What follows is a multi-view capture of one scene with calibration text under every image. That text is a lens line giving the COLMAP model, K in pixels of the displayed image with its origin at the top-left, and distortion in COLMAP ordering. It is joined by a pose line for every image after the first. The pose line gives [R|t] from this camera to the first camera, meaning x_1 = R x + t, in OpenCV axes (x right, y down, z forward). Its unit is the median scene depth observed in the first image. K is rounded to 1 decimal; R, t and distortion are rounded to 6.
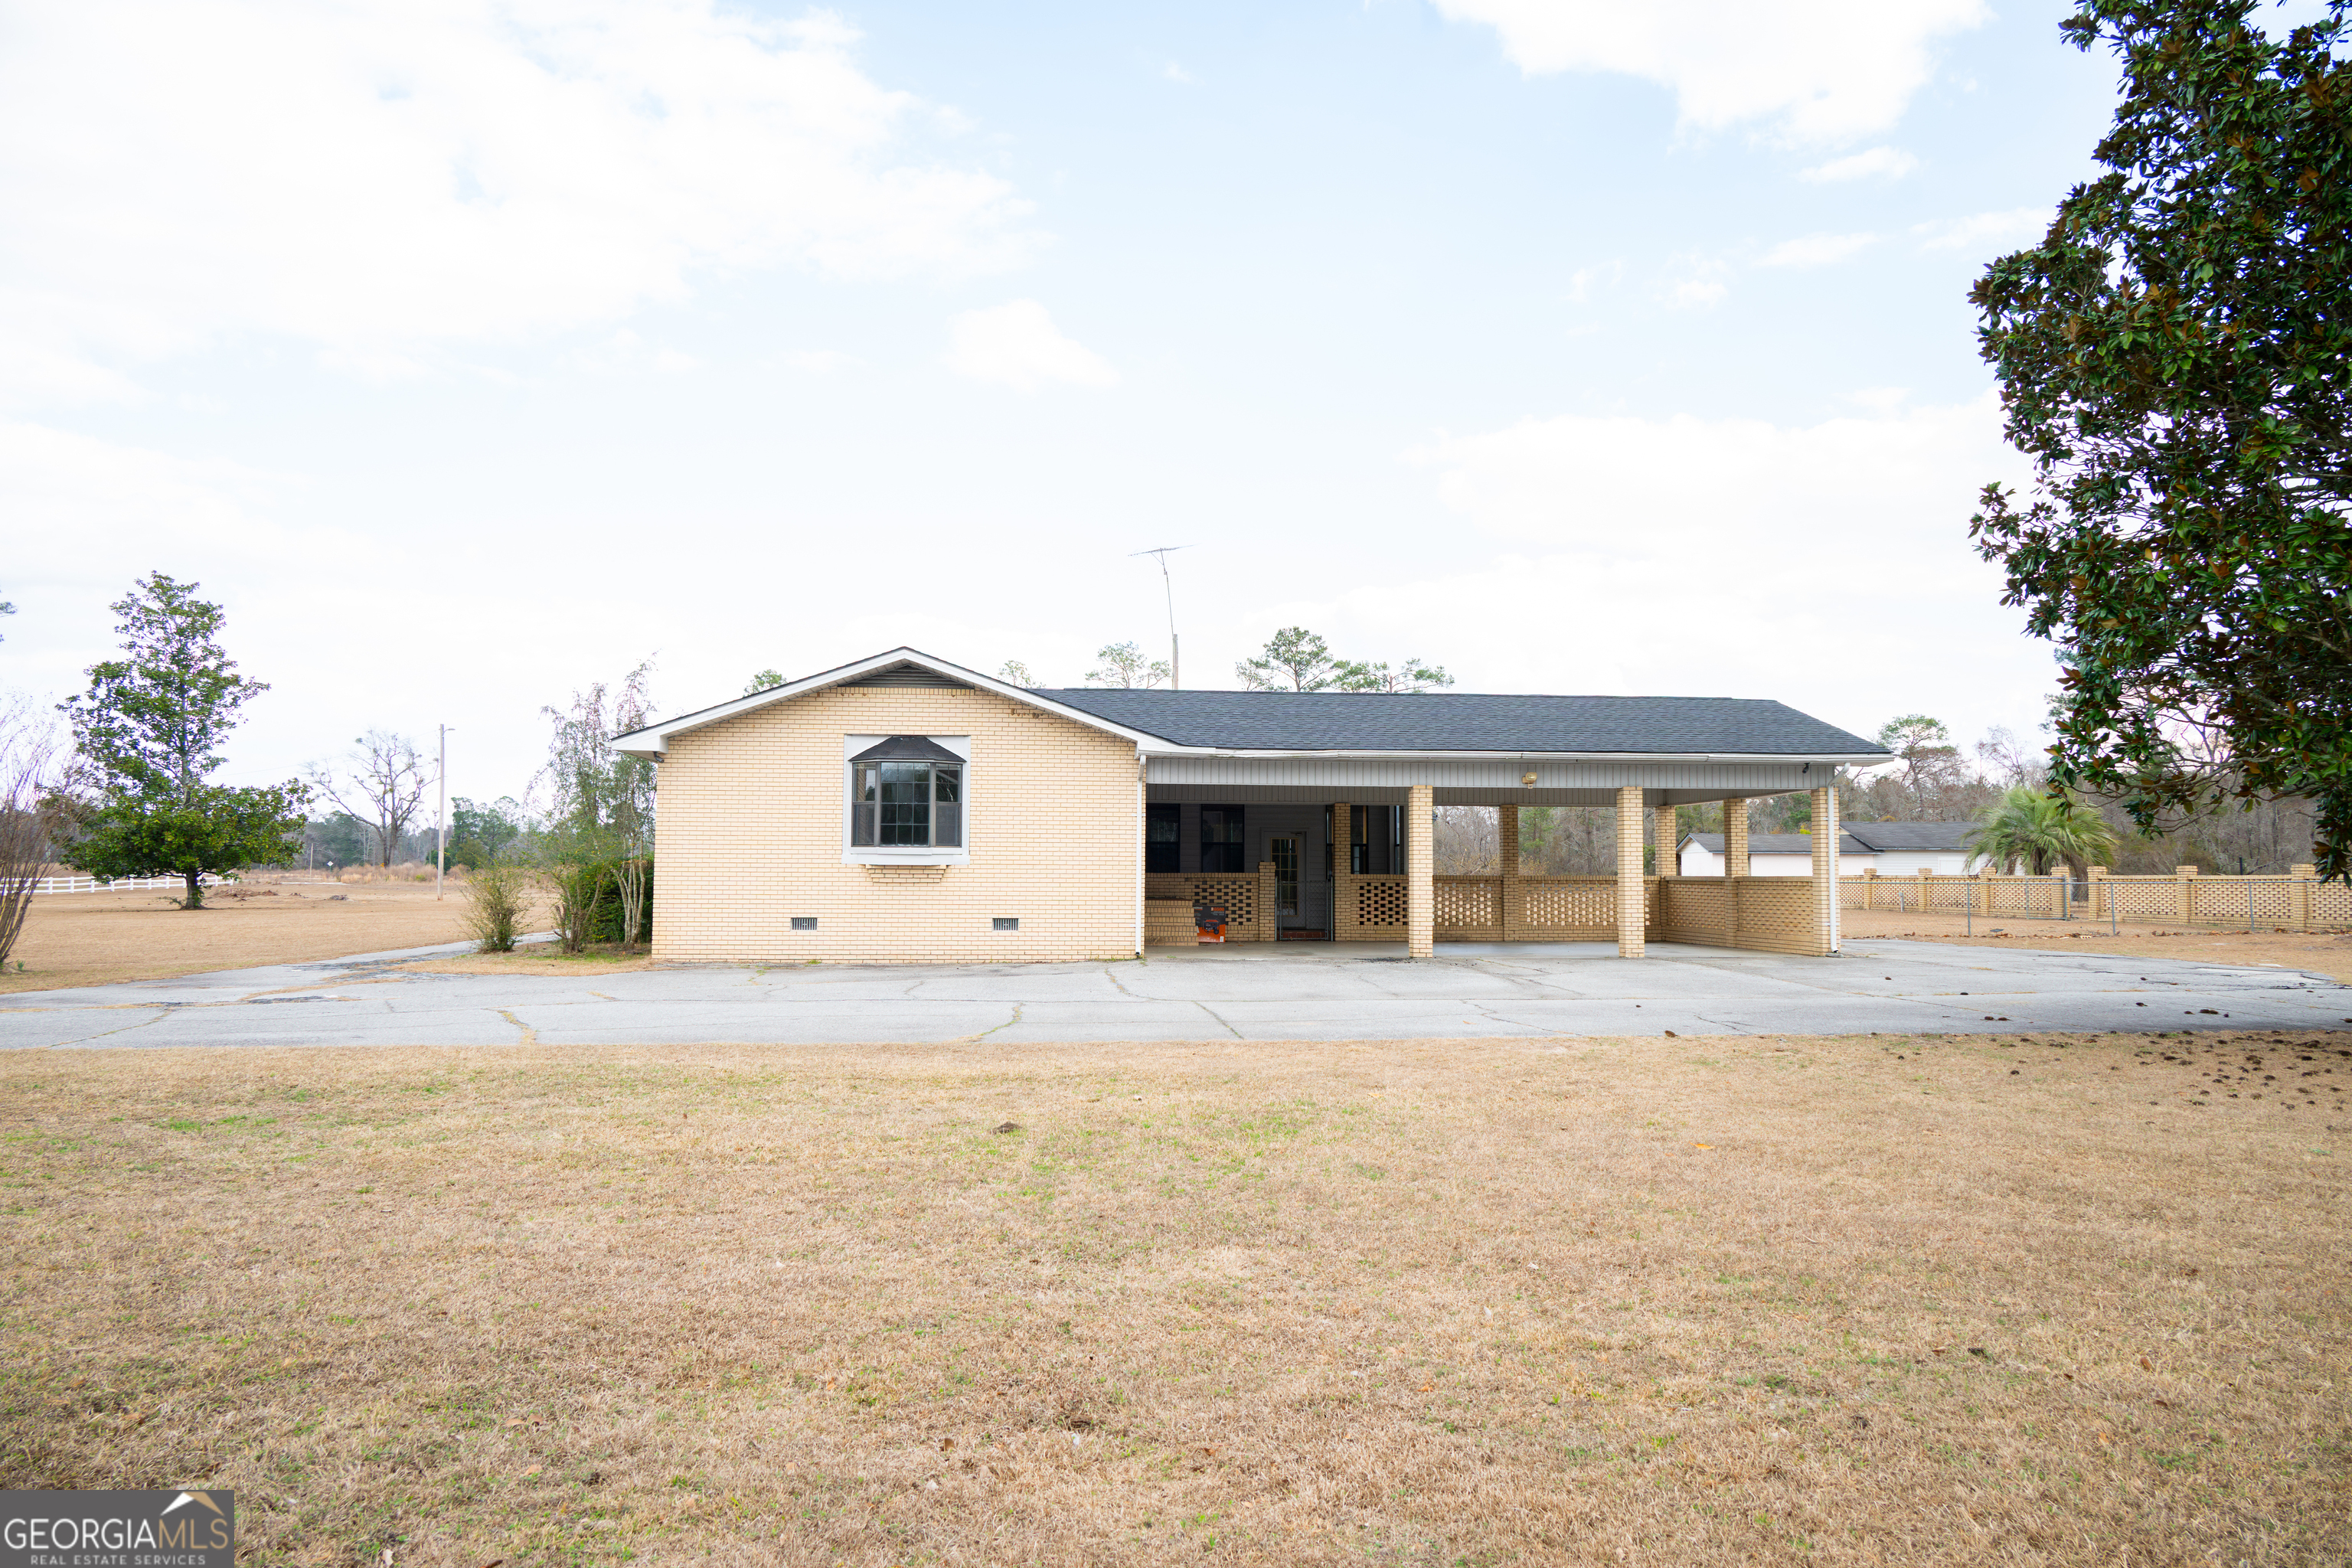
lens RADIAL K [[1564.9, 0, 1176.0], [0, 1564.9, 784.0], [0, 0, 1]] dist [-0.002035, -0.002374]
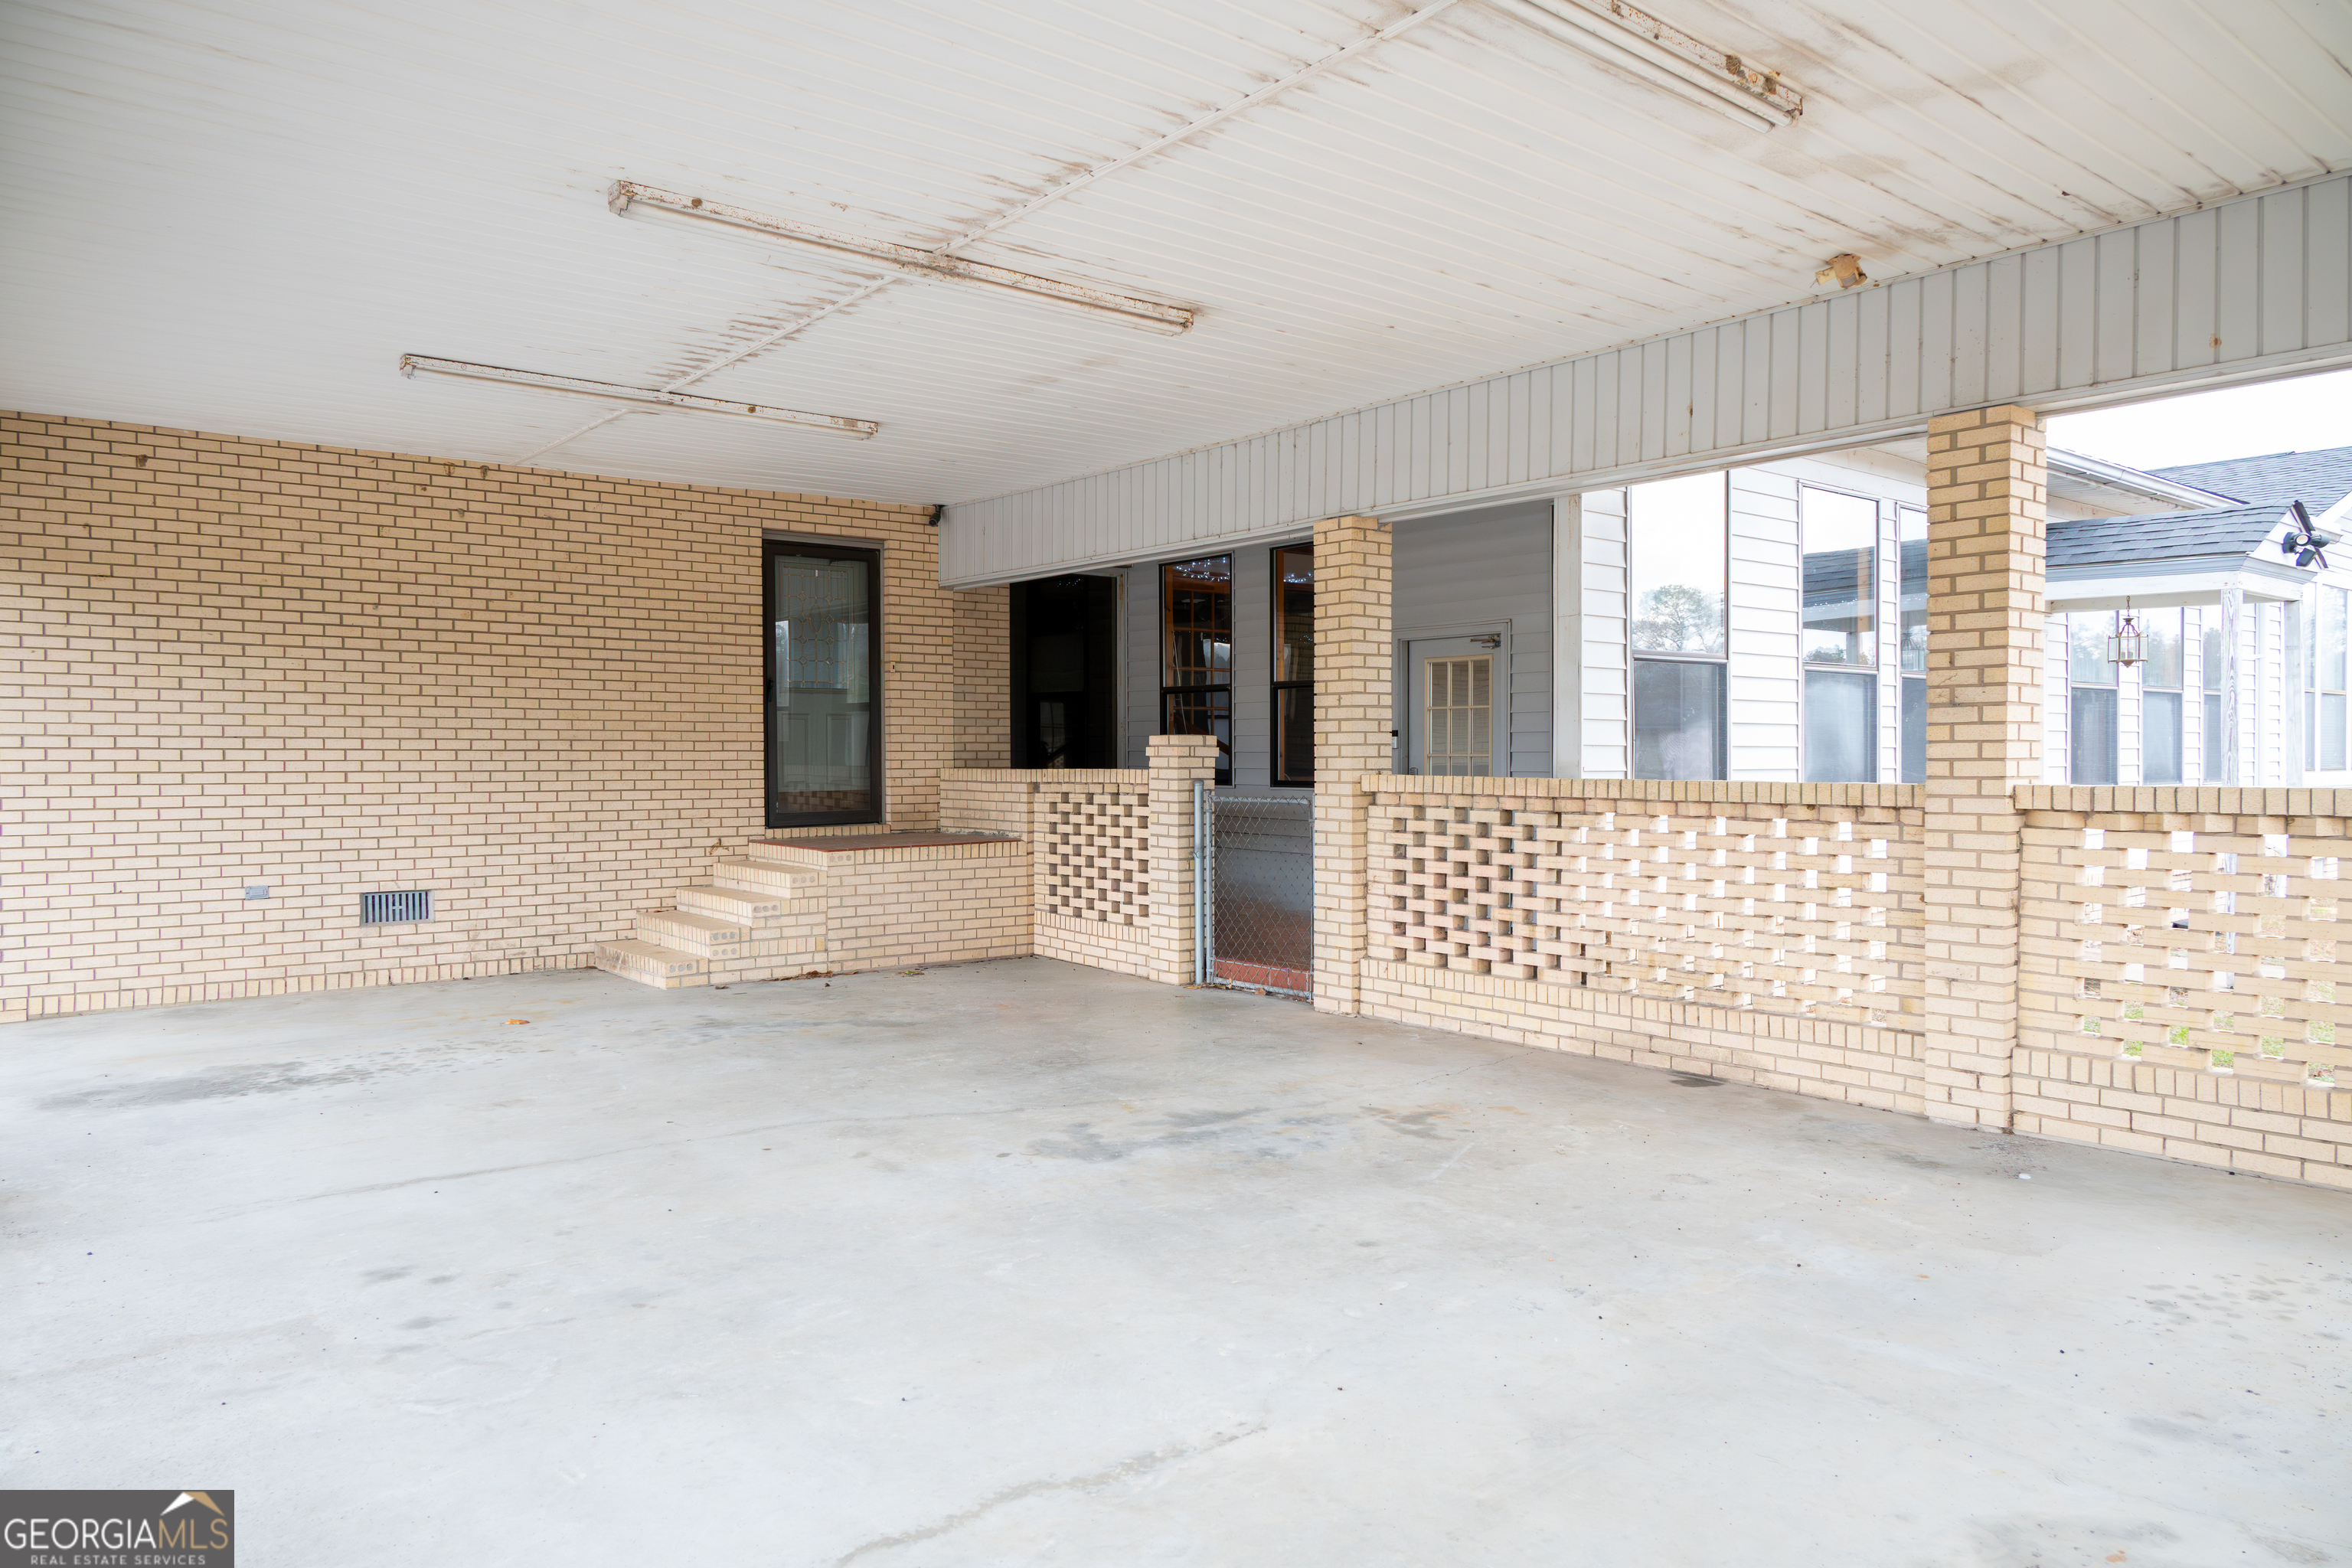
lens RADIAL K [[1564.9, 0, 1176.0], [0, 1564.9, 784.0], [0, 0, 1]] dist [-0.002035, -0.002374]
pose [[0.542130, 0.009303, -0.840243, 0.326500], [0.051500, 0.997691, 0.044274, 0.045579], [0.838715, -0.067275, 0.540399, 0.825816]]
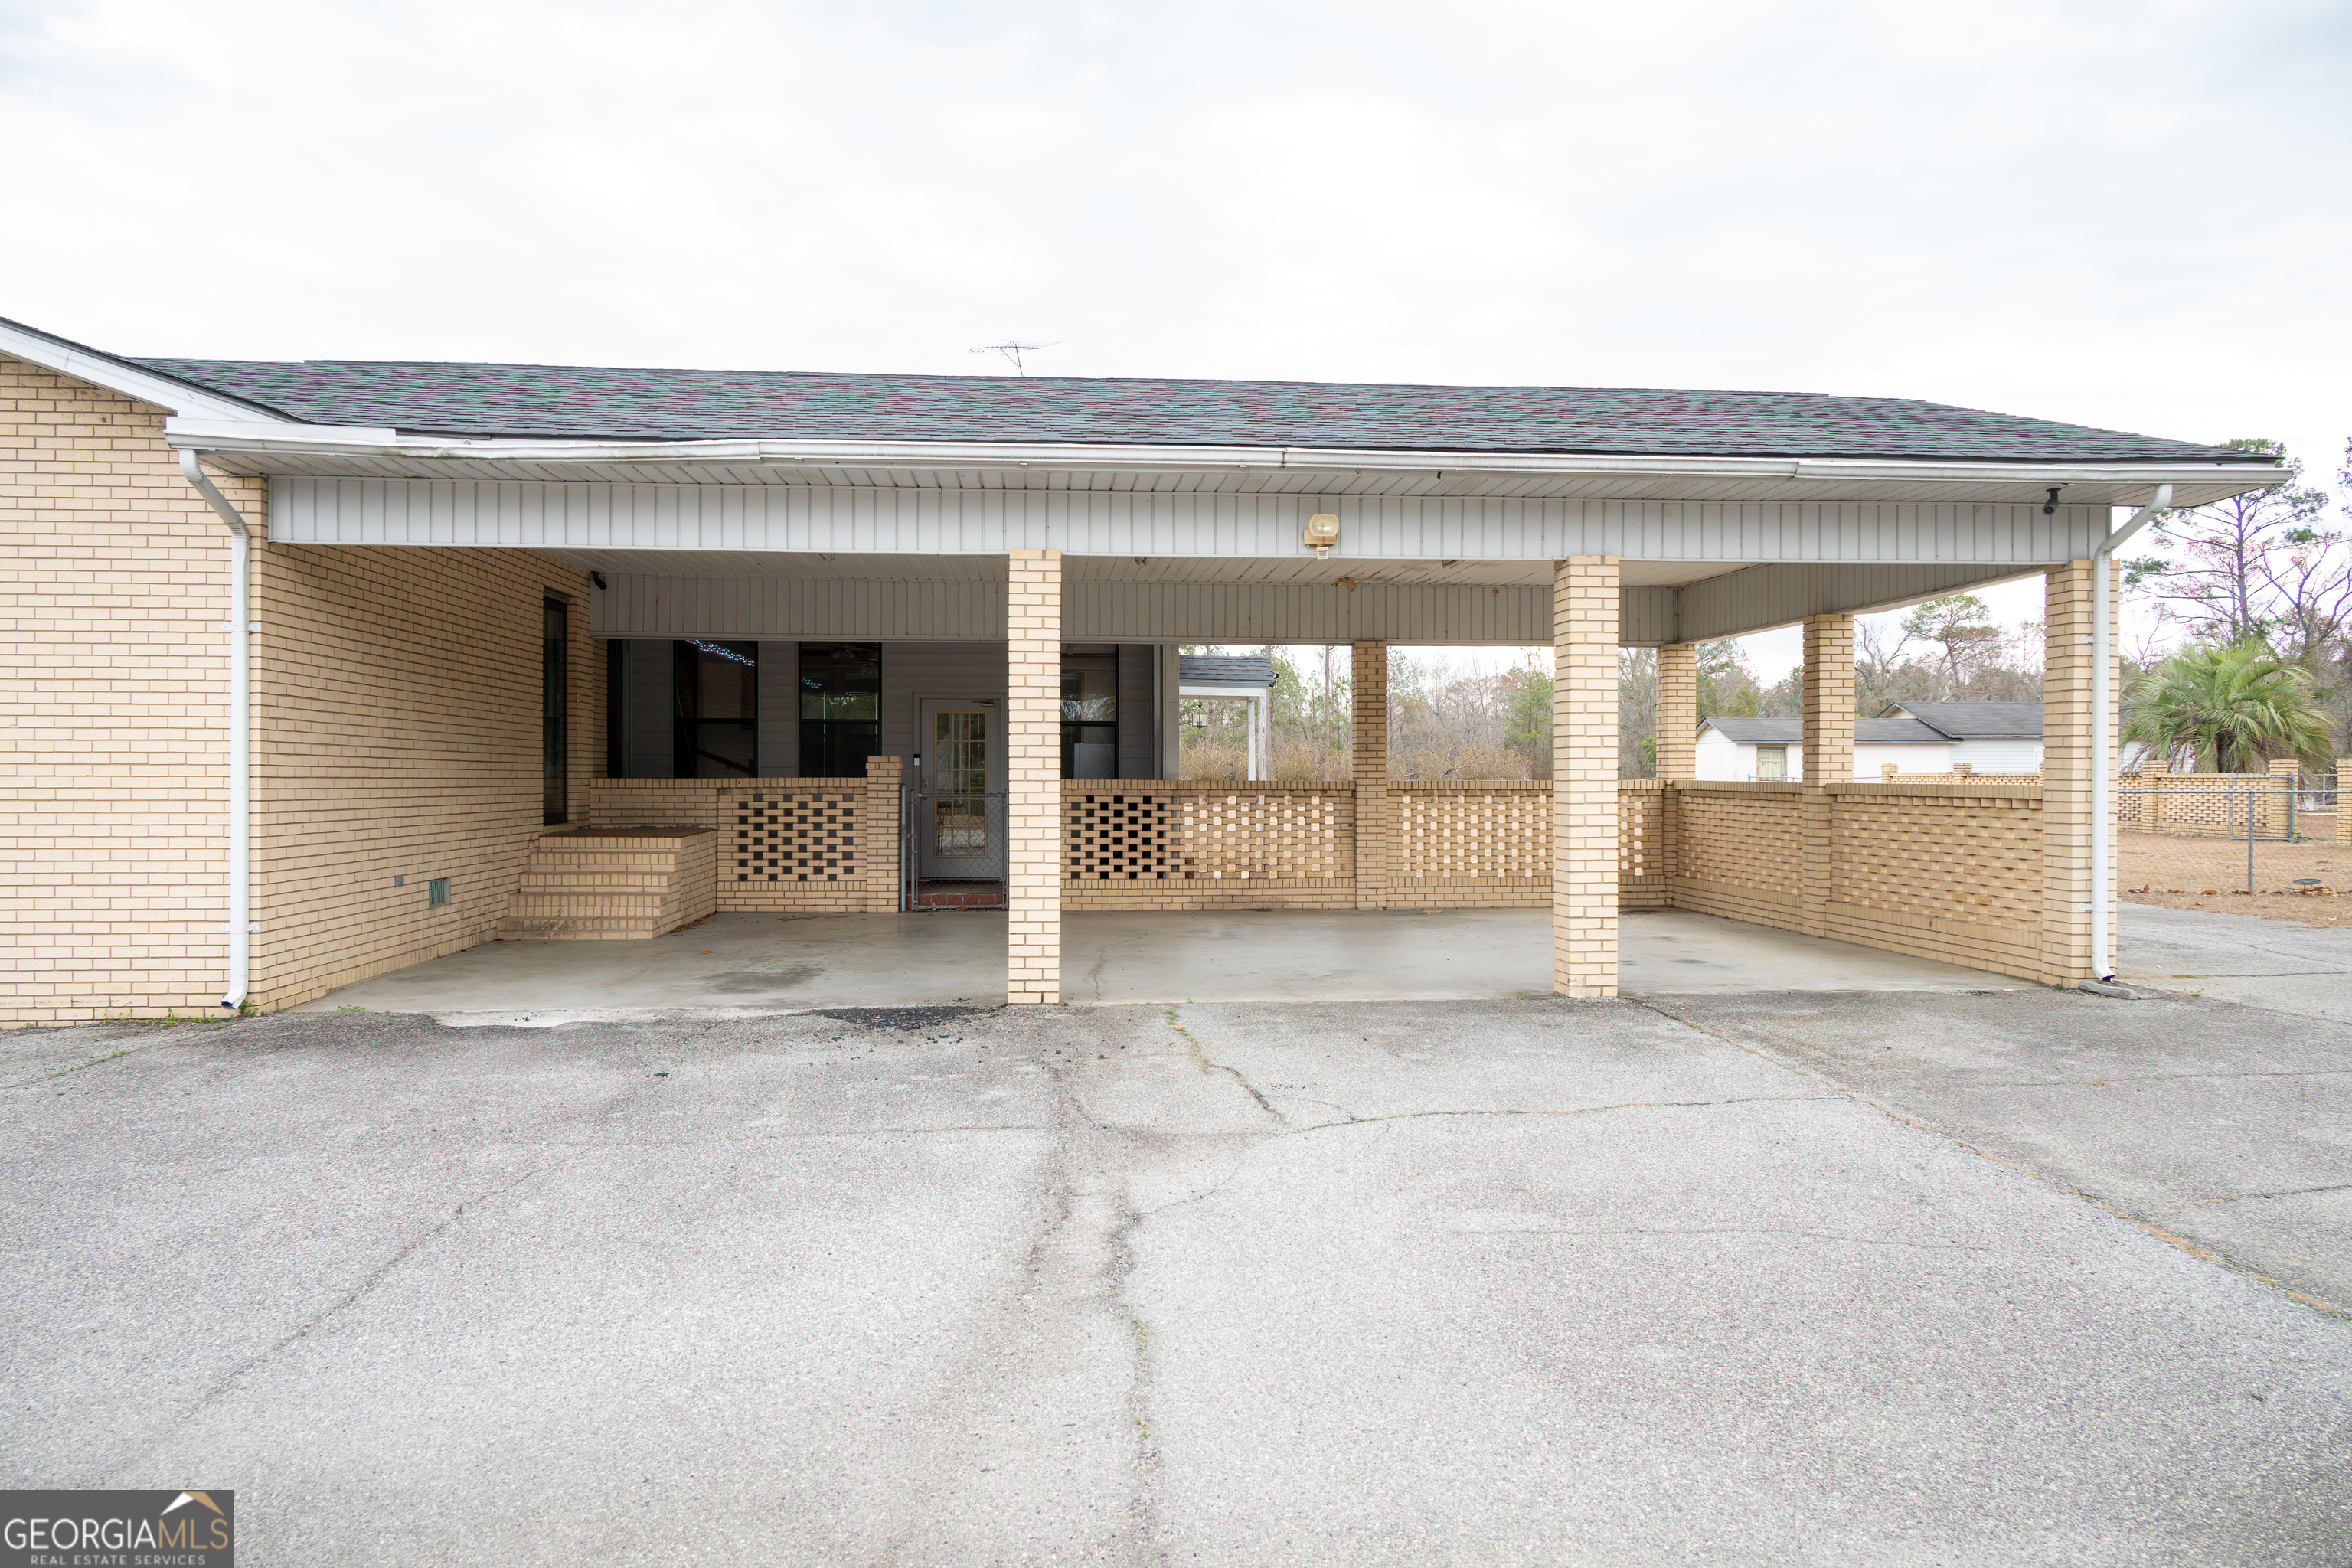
lens RADIAL K [[1564.9, 0, 1176.0], [0, 1564.9, 784.0], [0, 0, 1]] dist [-0.002035, -0.002374]
pose [[0.999979, -0.003751, -0.005269, 0.154569], [0.004093, 0.997784, 0.066408, 0.025657], [0.005008, -0.066428, 0.997779, 0.495001]]
